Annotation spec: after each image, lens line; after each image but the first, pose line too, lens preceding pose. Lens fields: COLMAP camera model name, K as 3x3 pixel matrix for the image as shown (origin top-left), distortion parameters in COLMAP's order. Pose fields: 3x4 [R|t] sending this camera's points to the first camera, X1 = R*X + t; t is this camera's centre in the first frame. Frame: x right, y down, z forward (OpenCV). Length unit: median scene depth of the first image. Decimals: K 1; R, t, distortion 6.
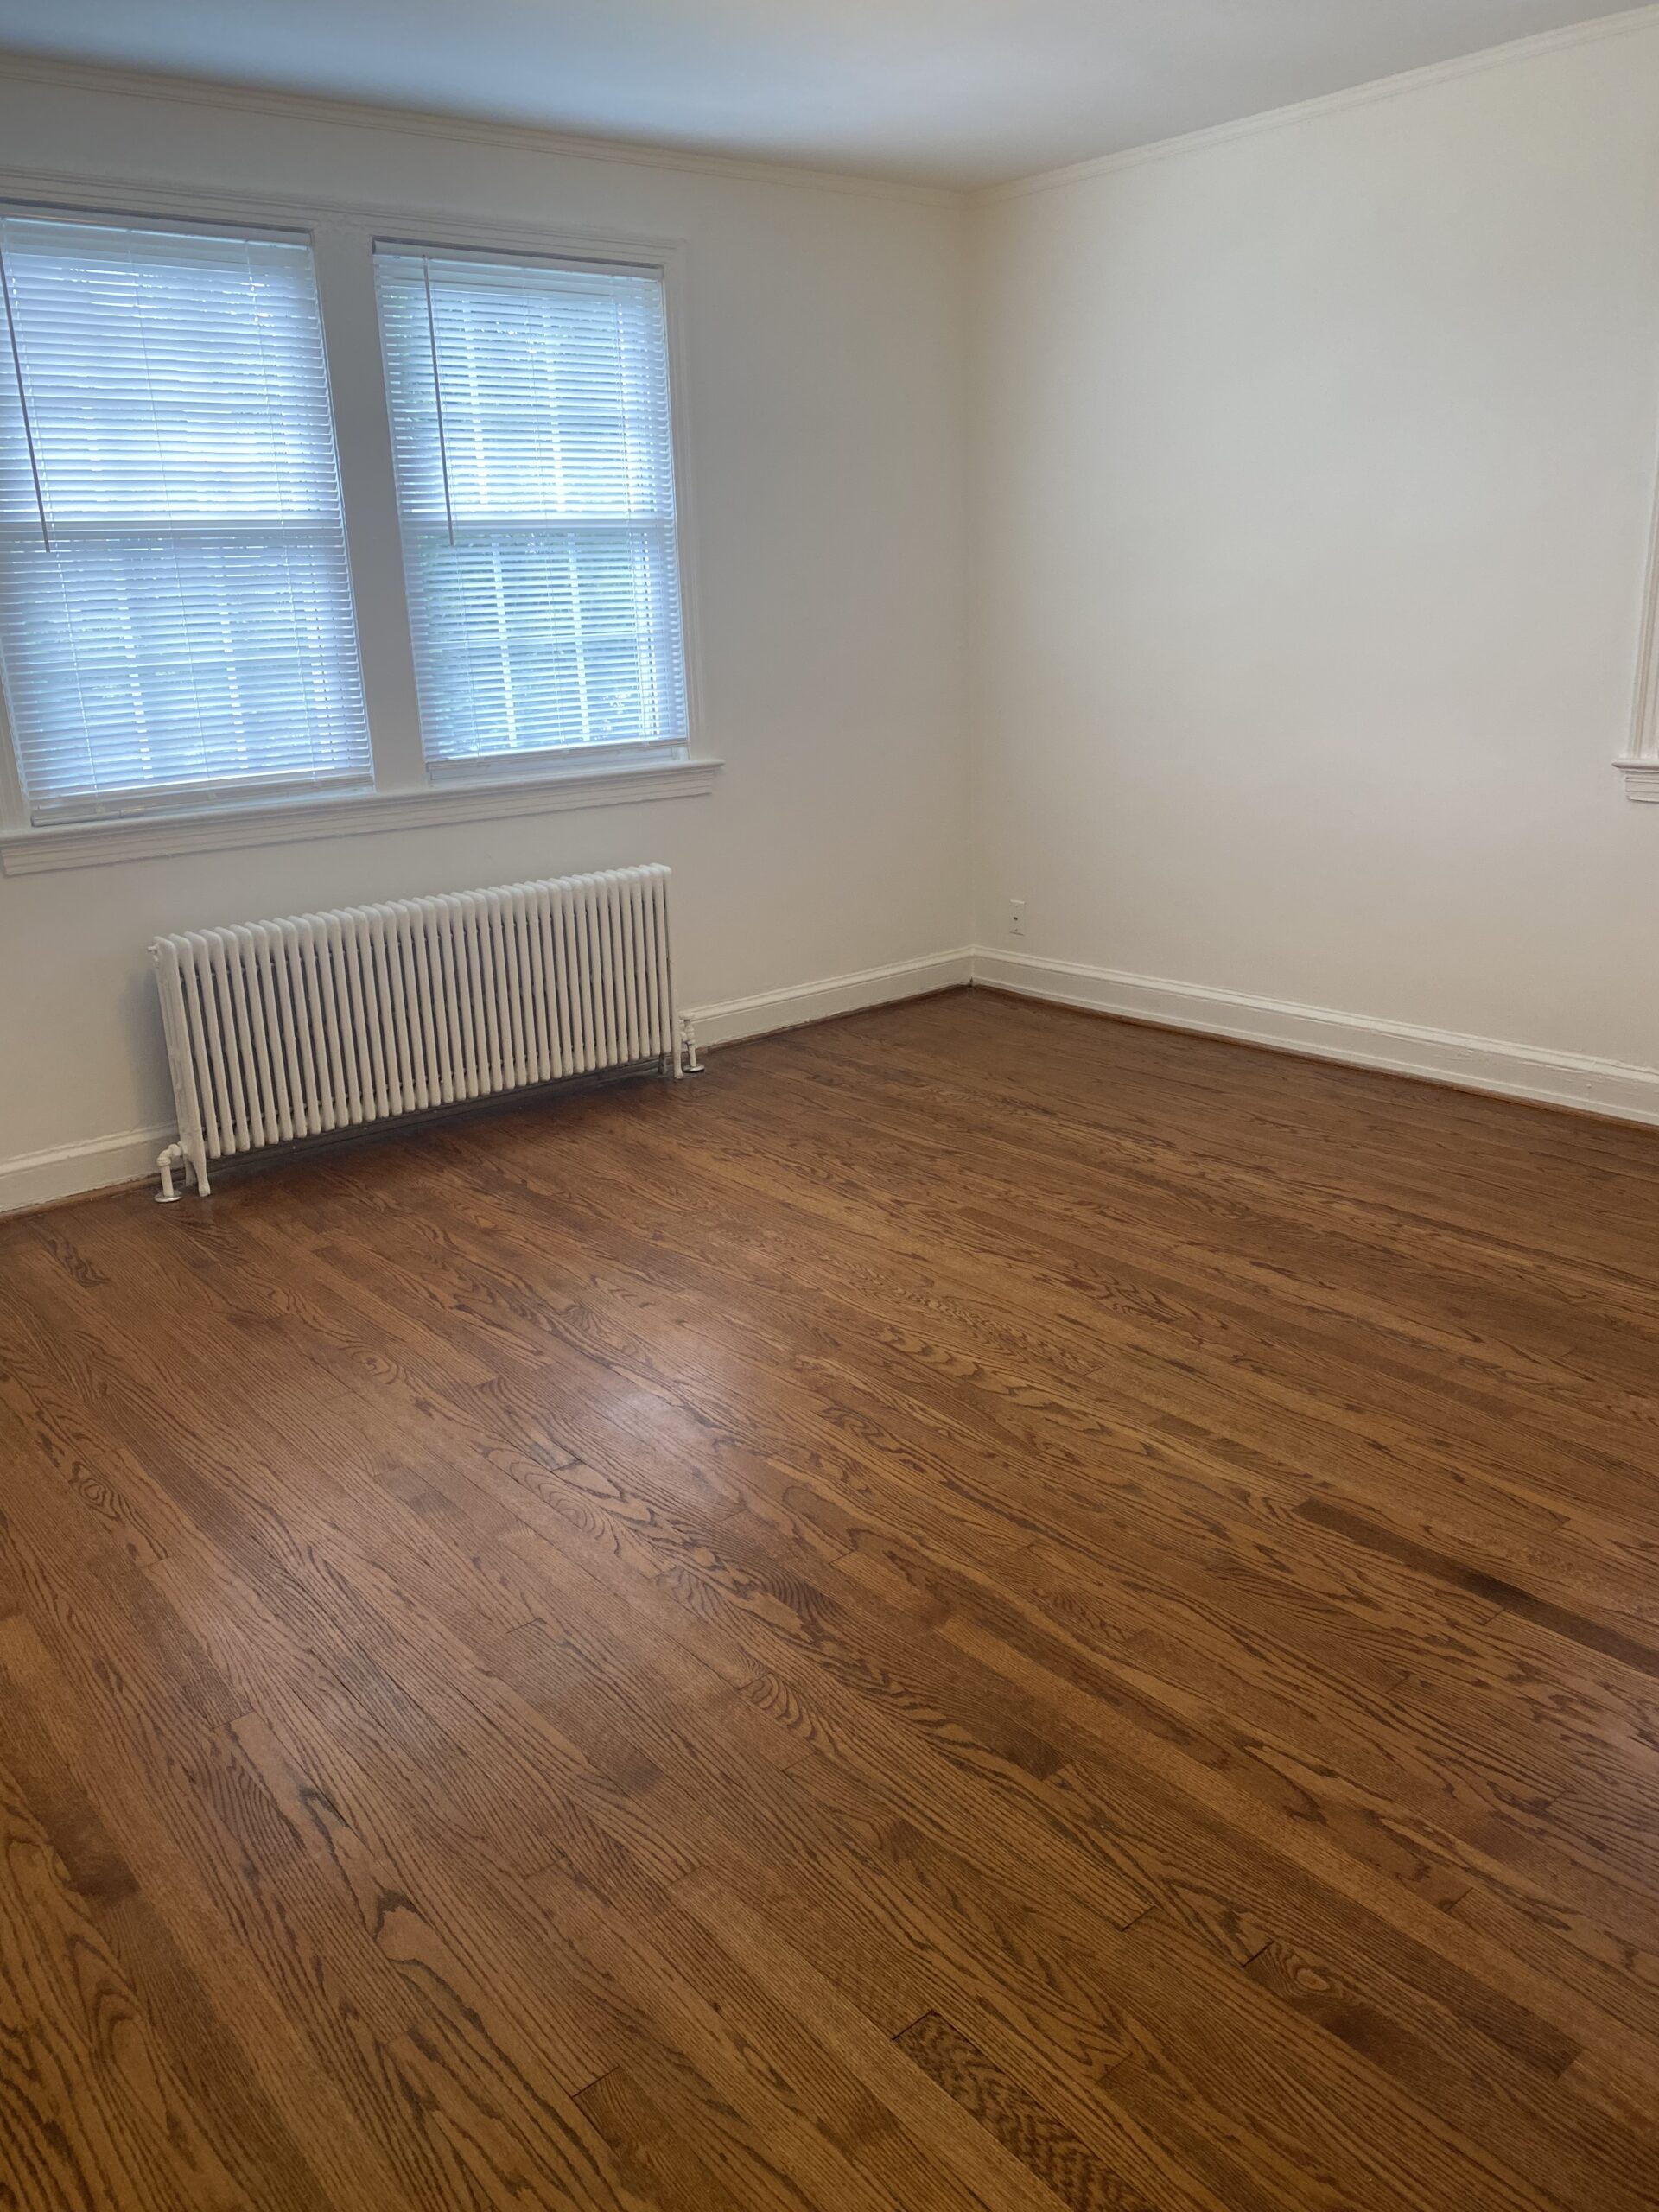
lens RADIAL K [[1707.2, 0, 828.5], [0, 1707.2, 1100.6], [0, 0, 1]] dist [-0.001752, -0.011320]
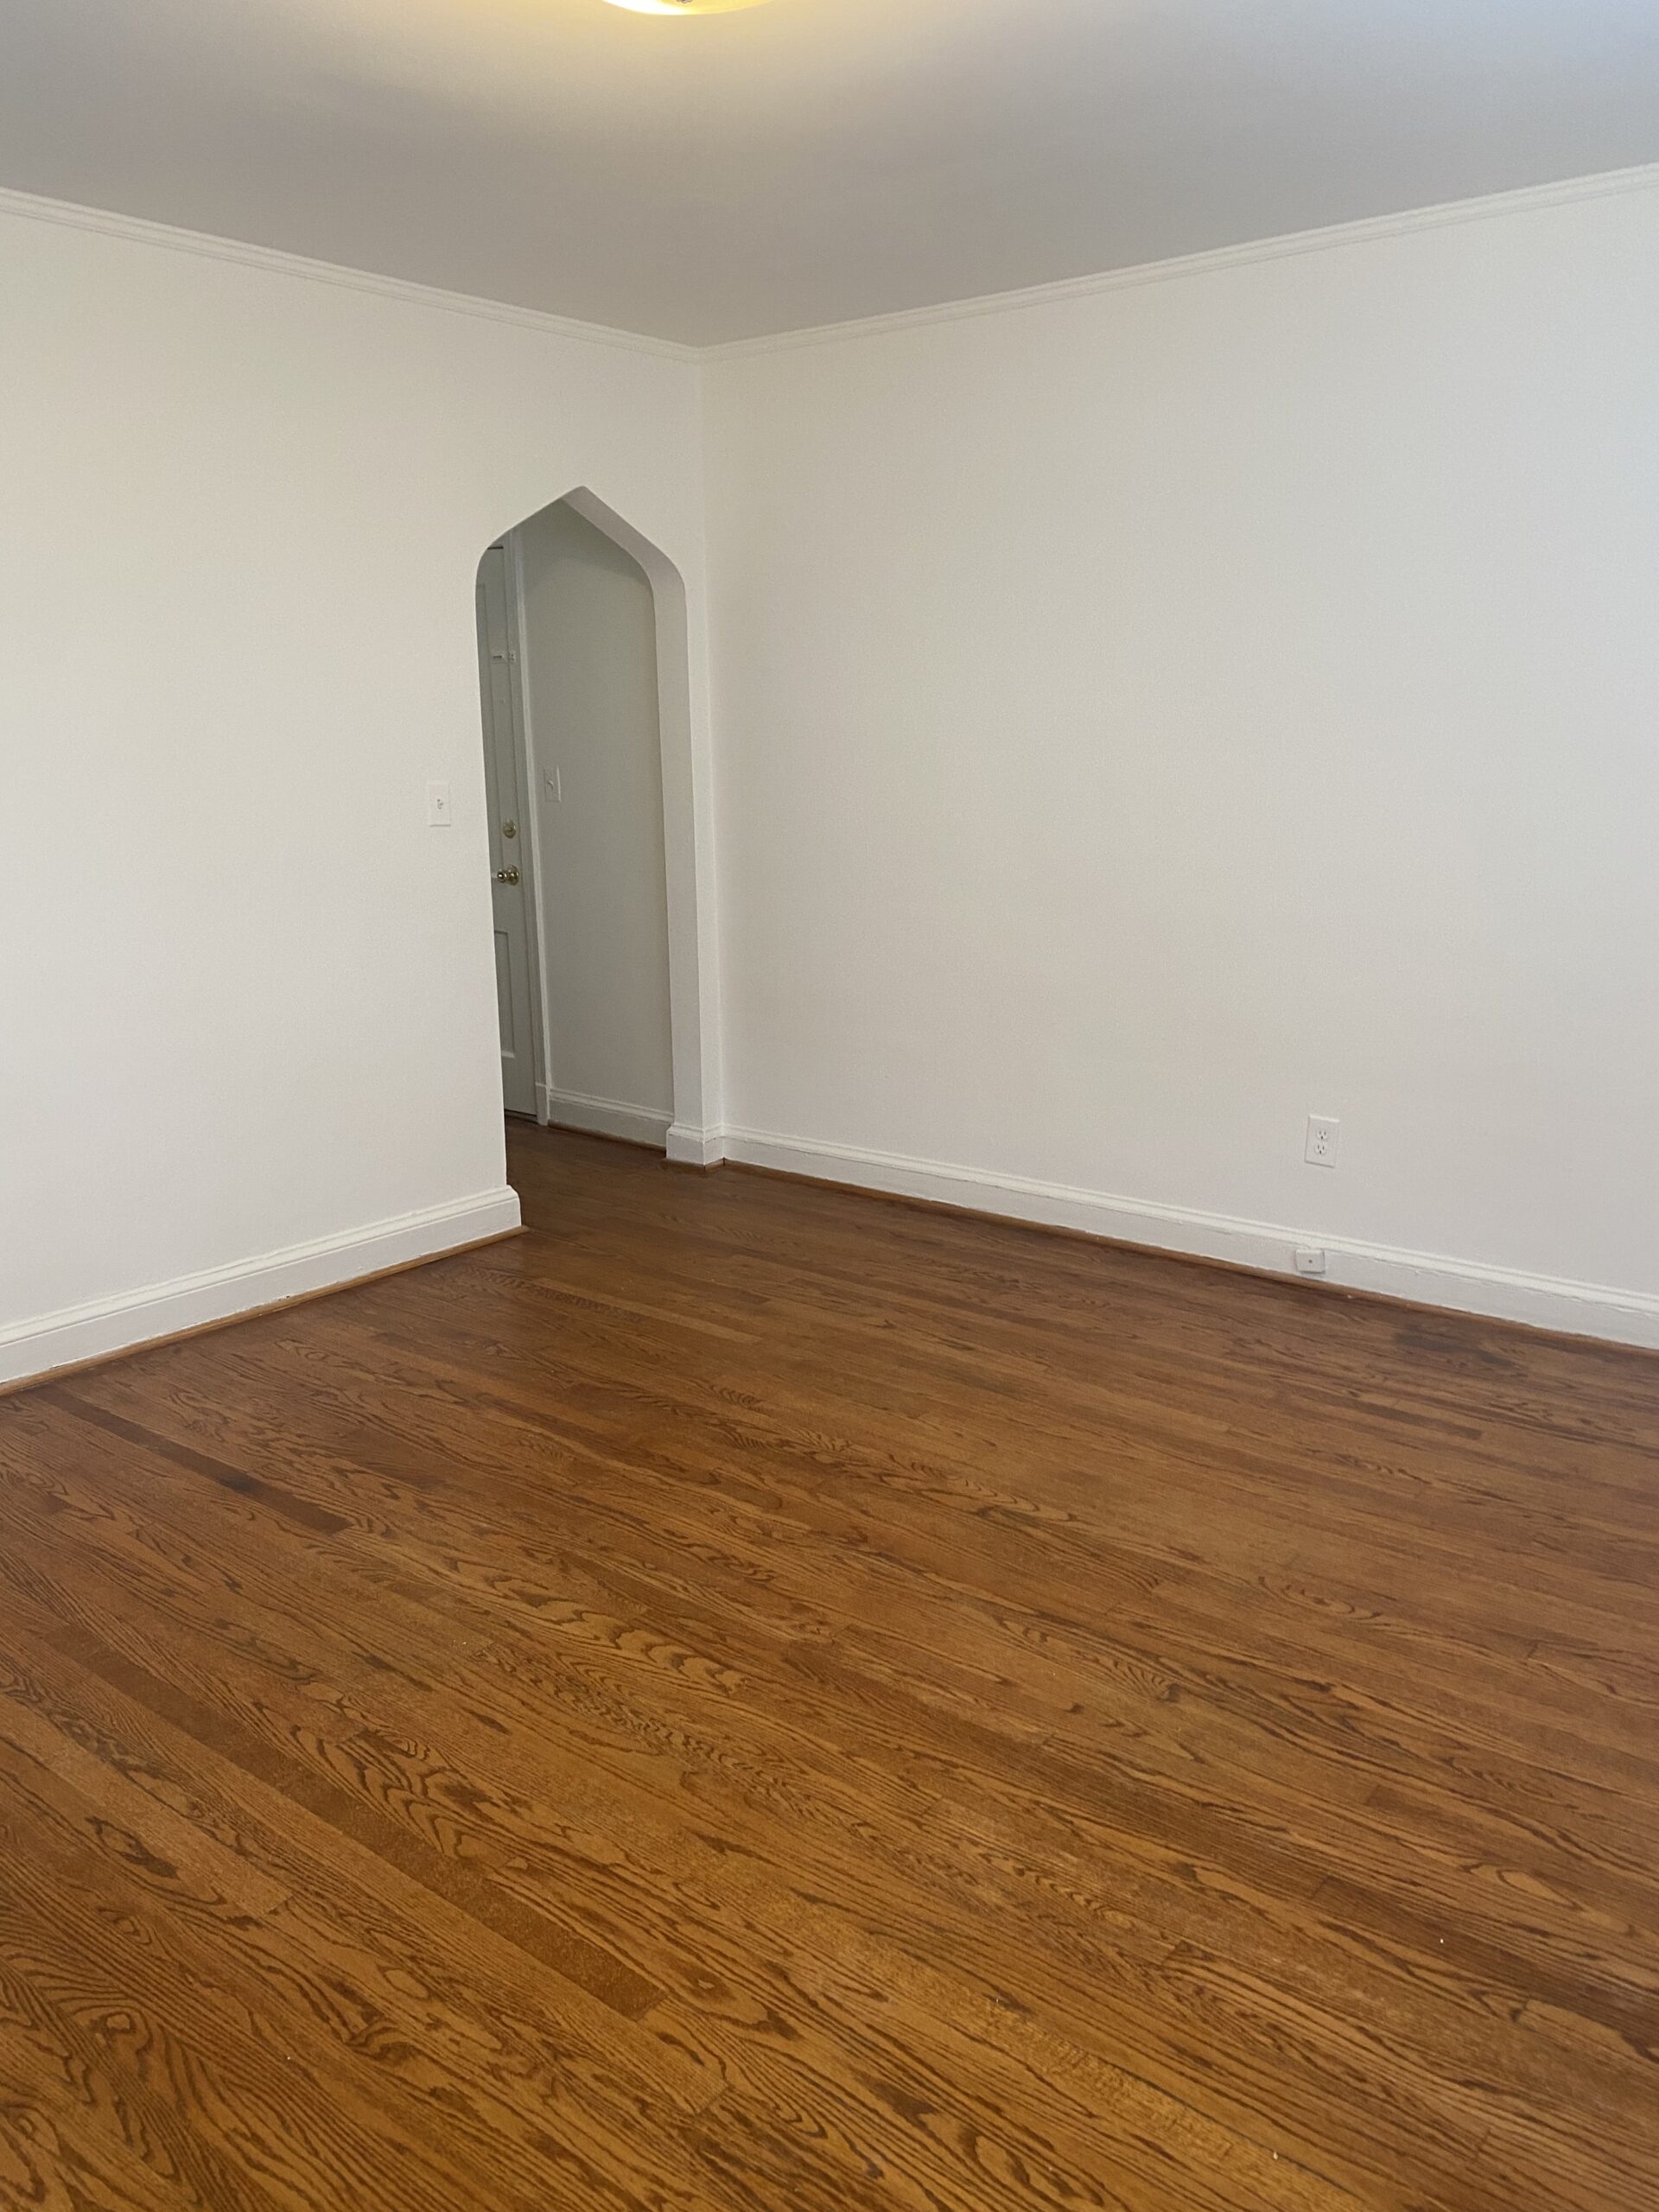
lens RADIAL K [[1707.2, 0, 831.0], [0, 1707.2, 1106.1], [0, 0, 1]] dist [-0.001752, -0.011320]
pose [[-0.977224, 0.102187, -0.185984, 0.118407], [-0.005124, 0.864806, 0.502080, -0.537316], [0.212147, 0.491598, -0.844586, 1.684466]]
